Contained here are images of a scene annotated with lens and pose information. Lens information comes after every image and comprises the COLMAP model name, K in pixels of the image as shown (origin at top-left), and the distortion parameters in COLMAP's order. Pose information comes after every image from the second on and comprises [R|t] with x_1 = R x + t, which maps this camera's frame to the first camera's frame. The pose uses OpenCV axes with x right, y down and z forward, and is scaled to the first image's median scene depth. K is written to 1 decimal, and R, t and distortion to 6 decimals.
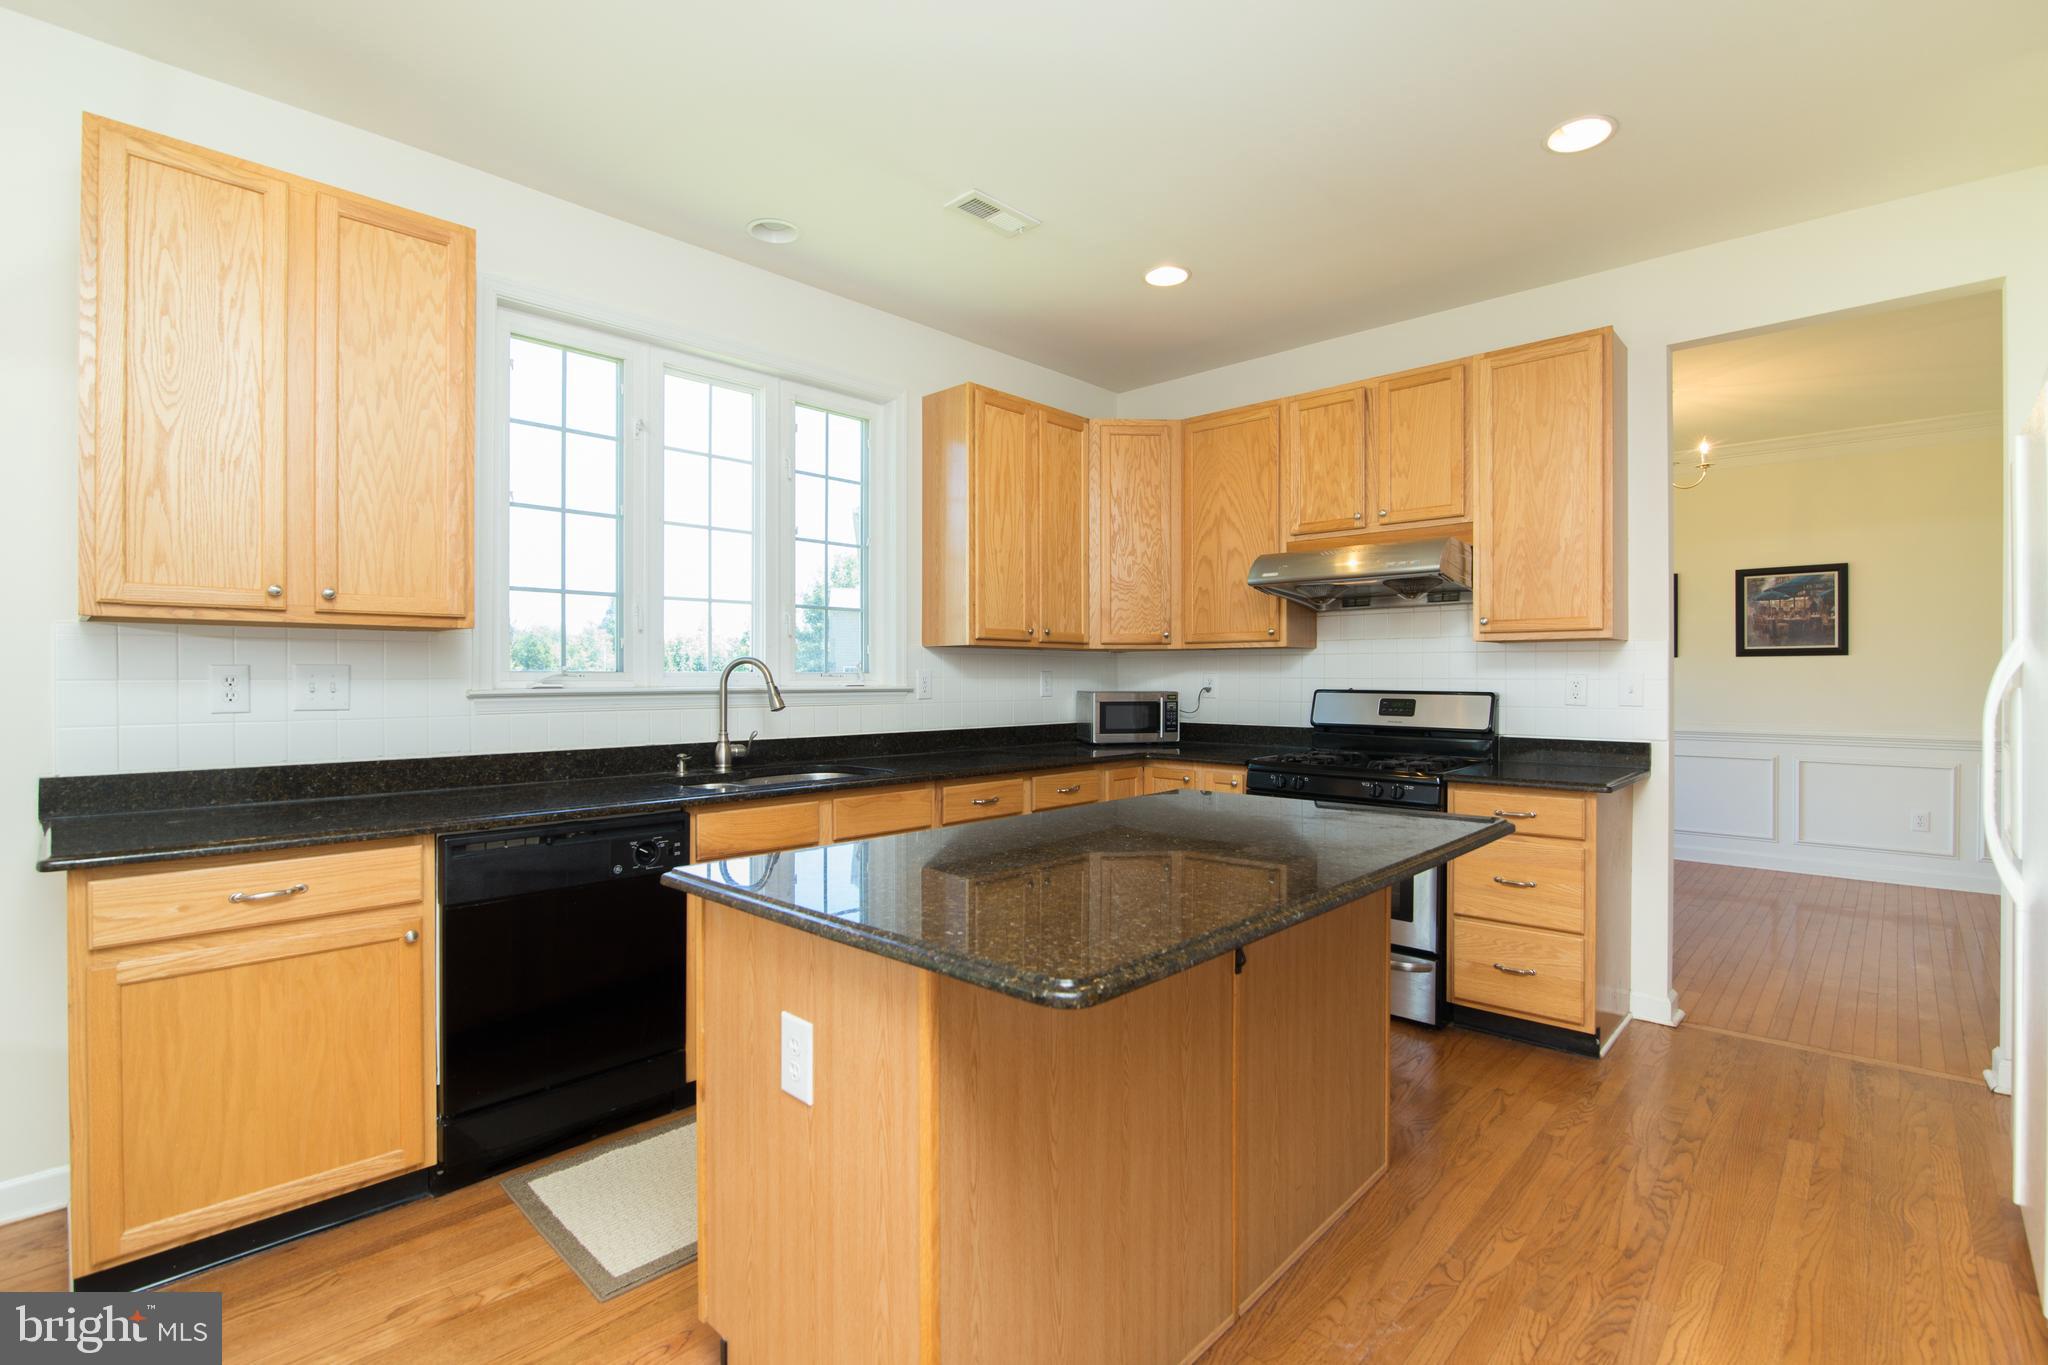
lens RADIAL K [[943.6, 0, 1025.9], [0, 943.6, 681.6], [0, 0, 1]] dist [-0.019675, 0.000395]
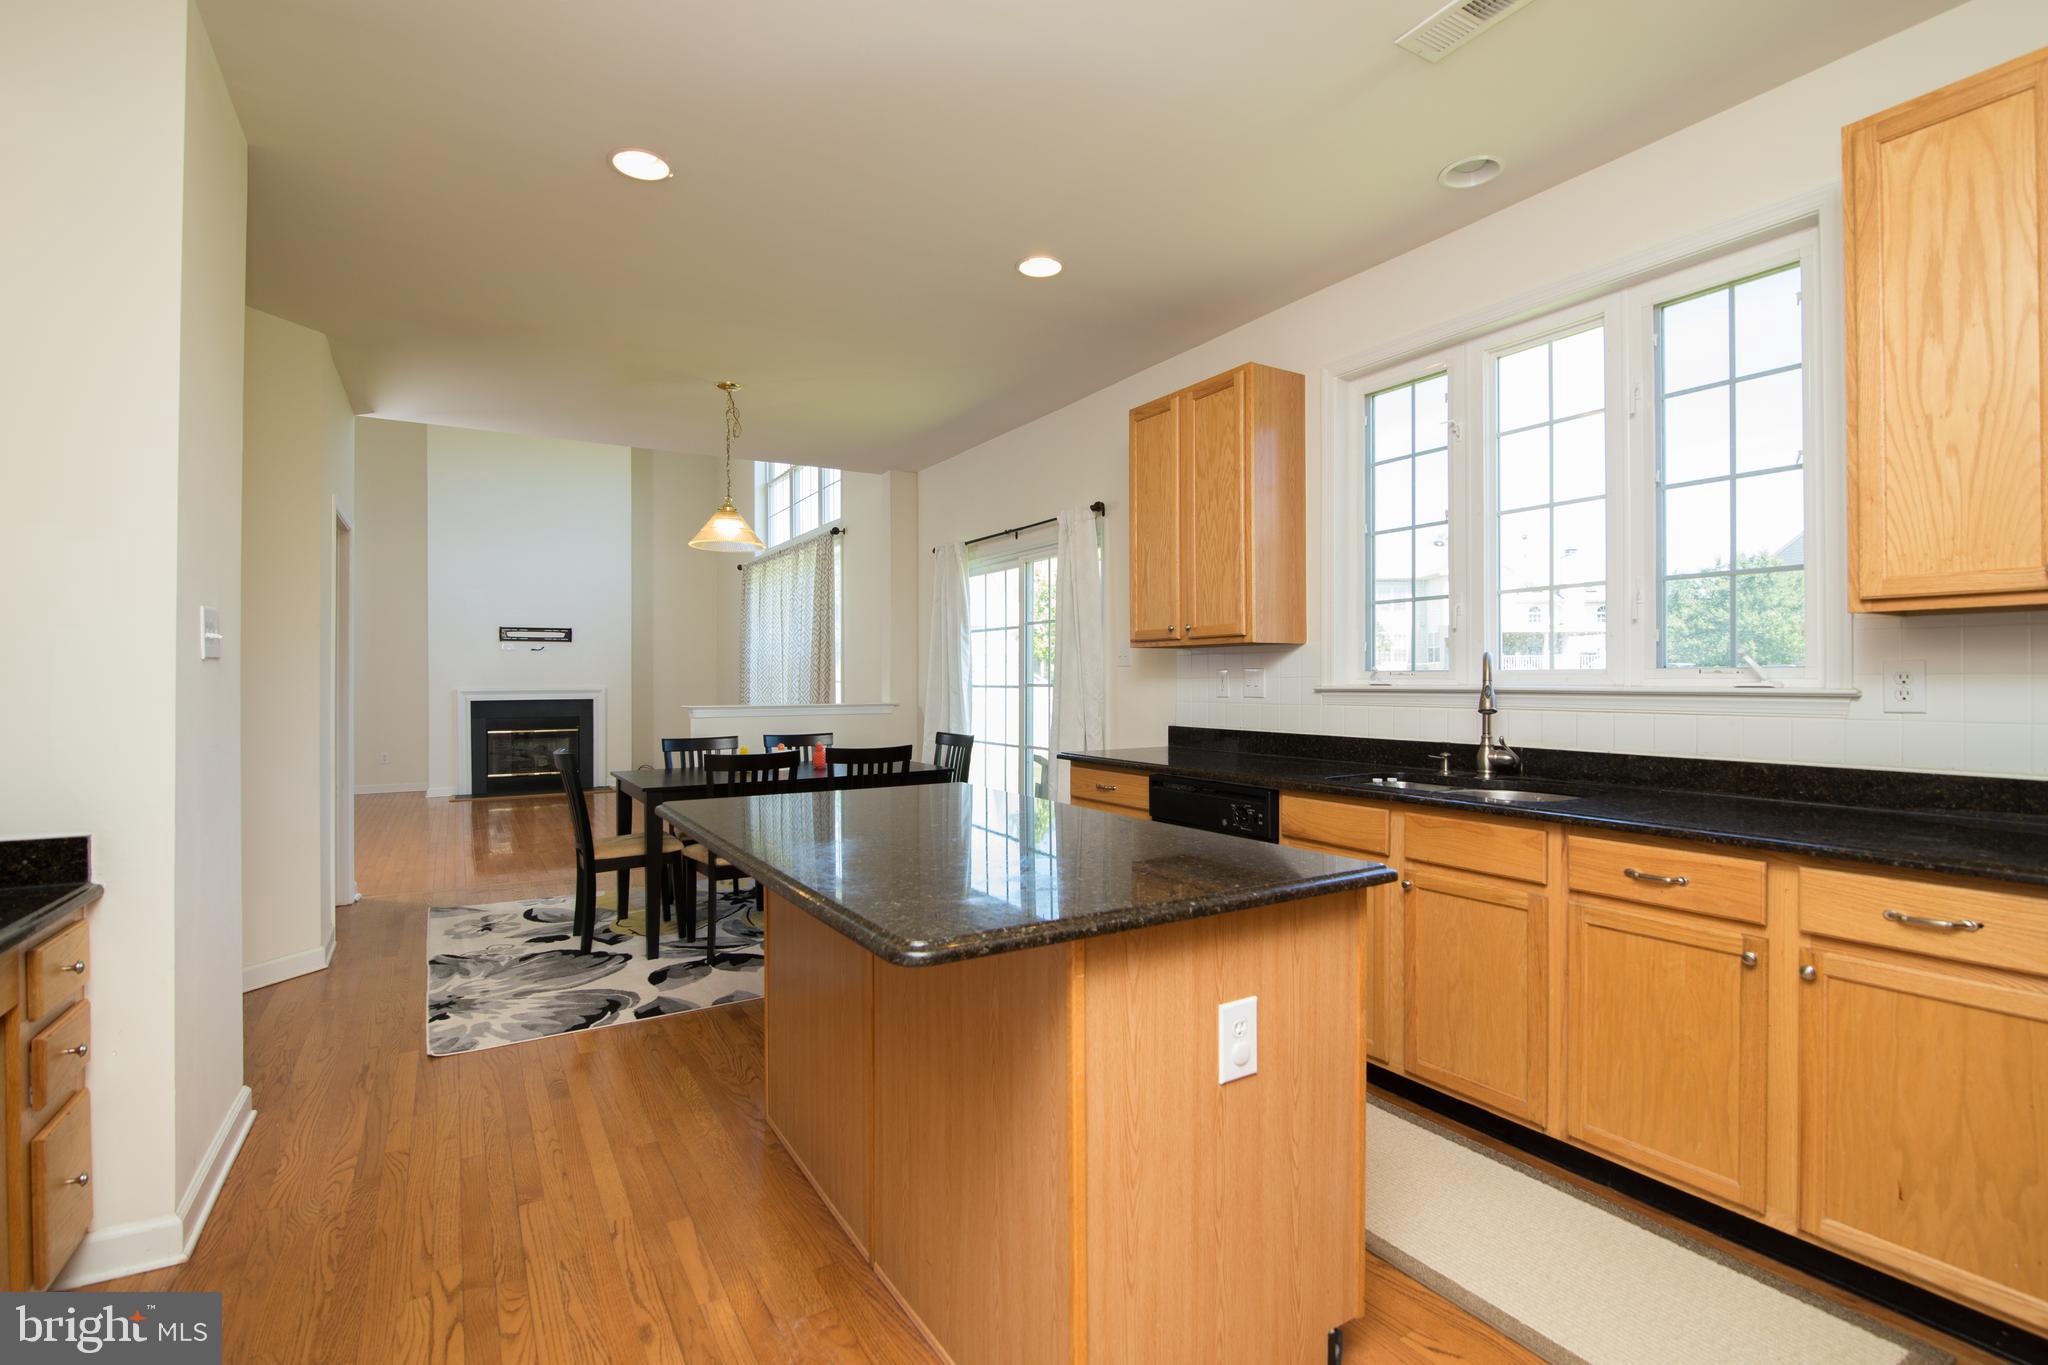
lens RADIAL K [[943.6, 0, 1036.3], [0, 943.6, 680.1], [0, 0, 1]] dist [-0.019675, 0.000395]
pose [[-0.261479, 0.008168, -0.965175, 0.566517], [0.003213, 0.999966, 0.007592, -0.007135], [0.965204, -0.001117, -0.261496, 0.679011]]
